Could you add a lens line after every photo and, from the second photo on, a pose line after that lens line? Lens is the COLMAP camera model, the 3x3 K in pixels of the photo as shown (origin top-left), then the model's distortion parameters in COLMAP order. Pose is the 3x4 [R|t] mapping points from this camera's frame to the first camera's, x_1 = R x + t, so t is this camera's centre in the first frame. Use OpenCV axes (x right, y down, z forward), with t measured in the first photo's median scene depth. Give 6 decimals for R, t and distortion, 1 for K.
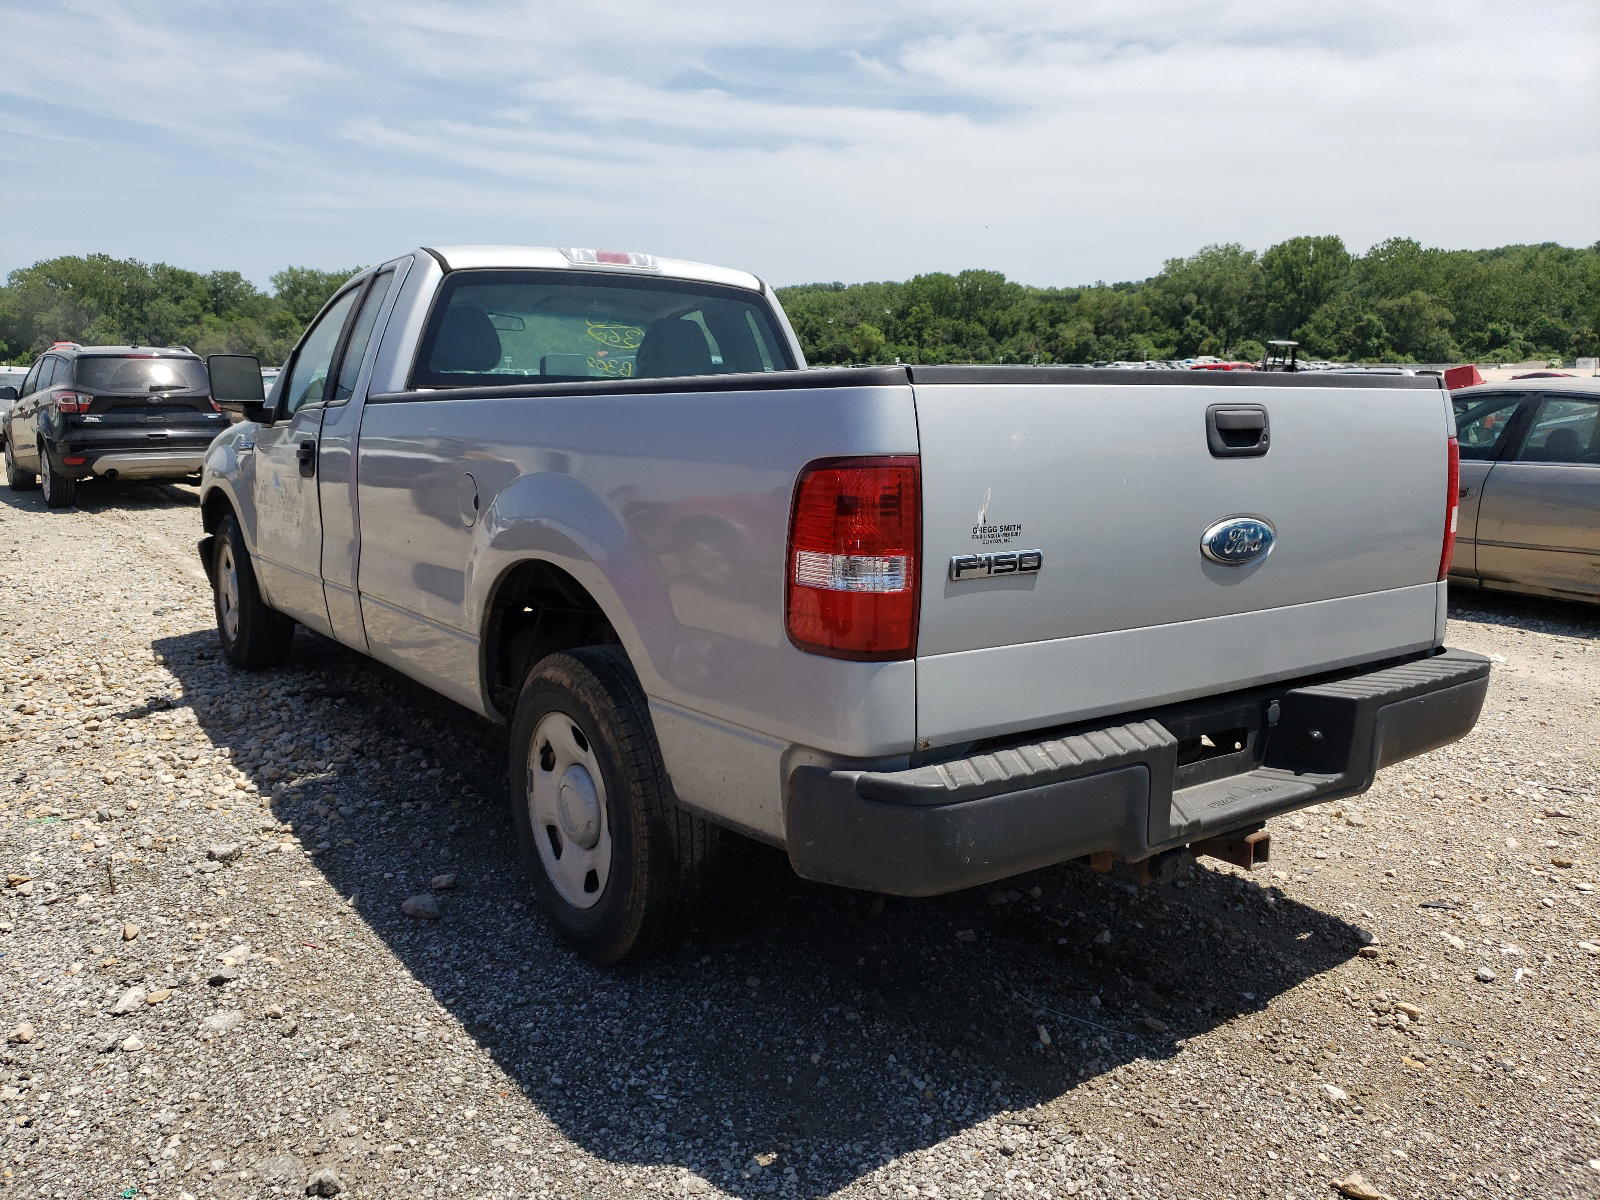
lens RADIAL K [[1200.9, 0, 800.0], [0, 1200.9, 600.0], [0, 0, 1]] dist [0.001989, -0.000204]
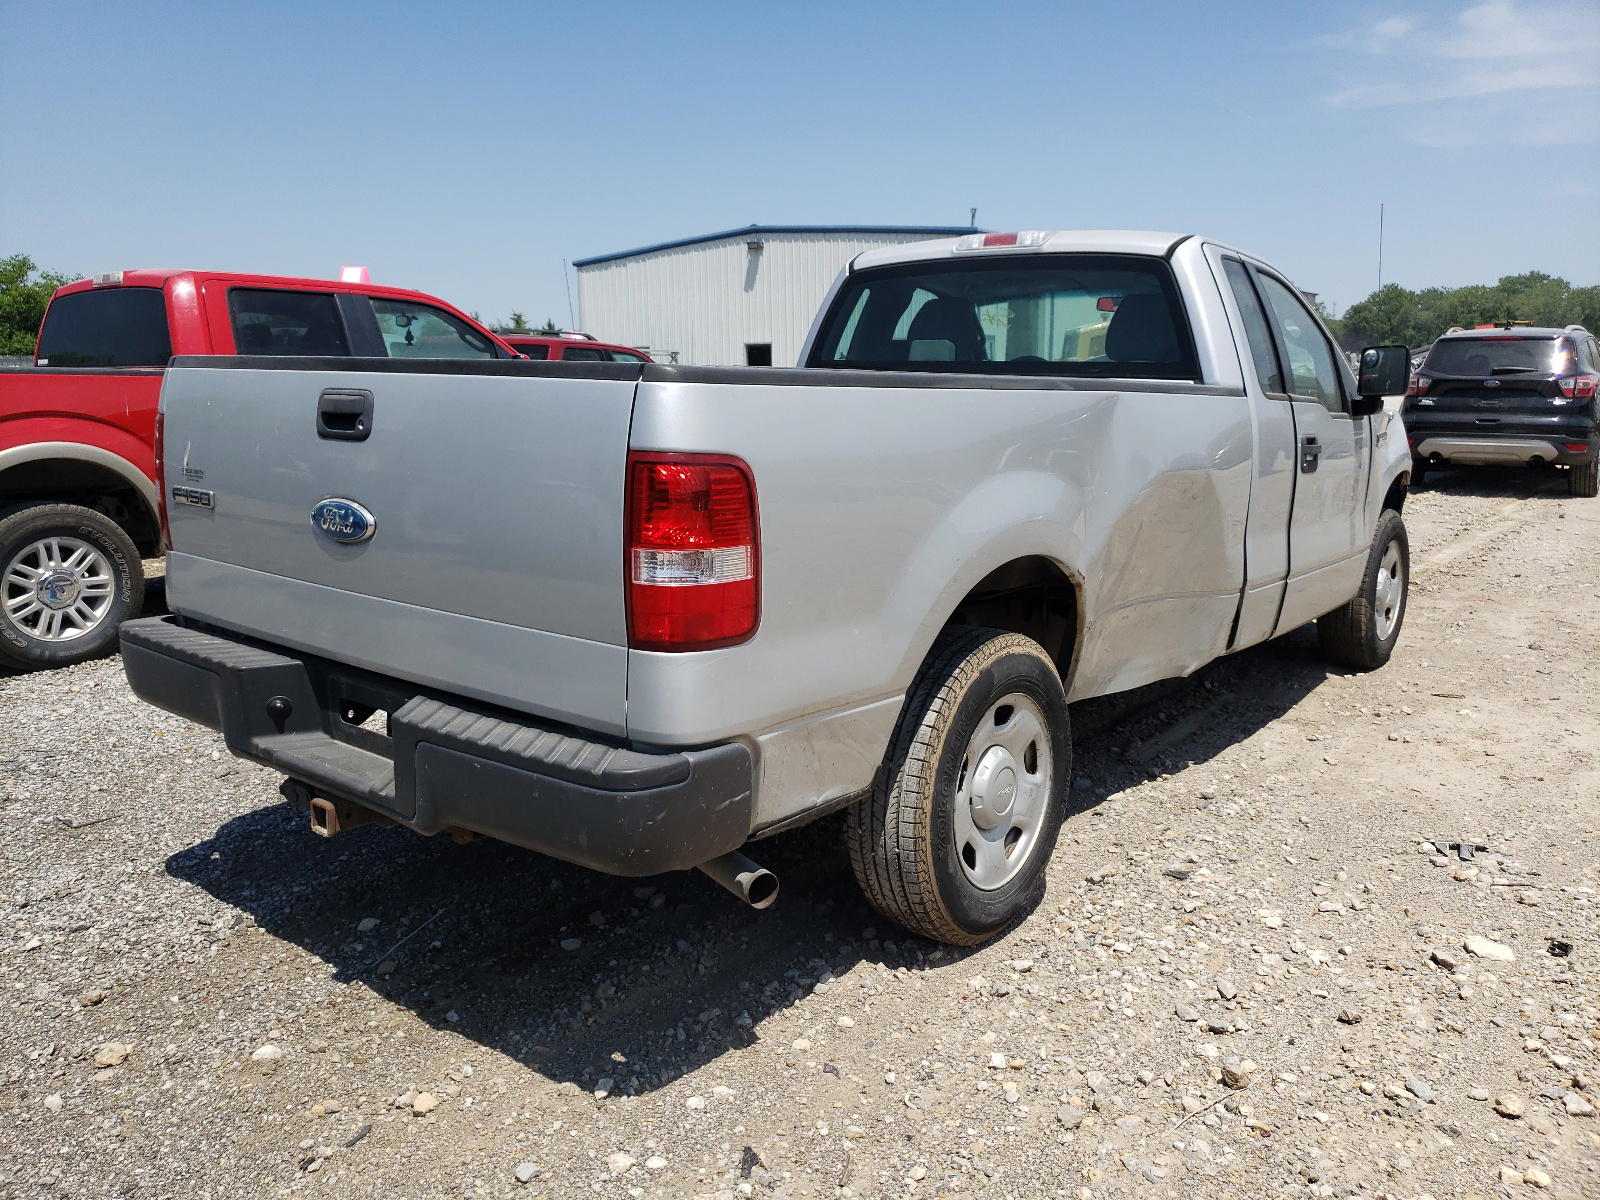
lens RADIAL K [[1248.6, 0, 800.0], [0, 1248.6, 600.0], [0, 0, 1]] dist [-0.007891, -0.003790]
pose [[0.288241, 0.169980, -0.942350, 1.134896], [-0.162756, 0.978495, 0.126717, -0.137823], [0.943625, 0.116848, 0.309708, 0.786232]]
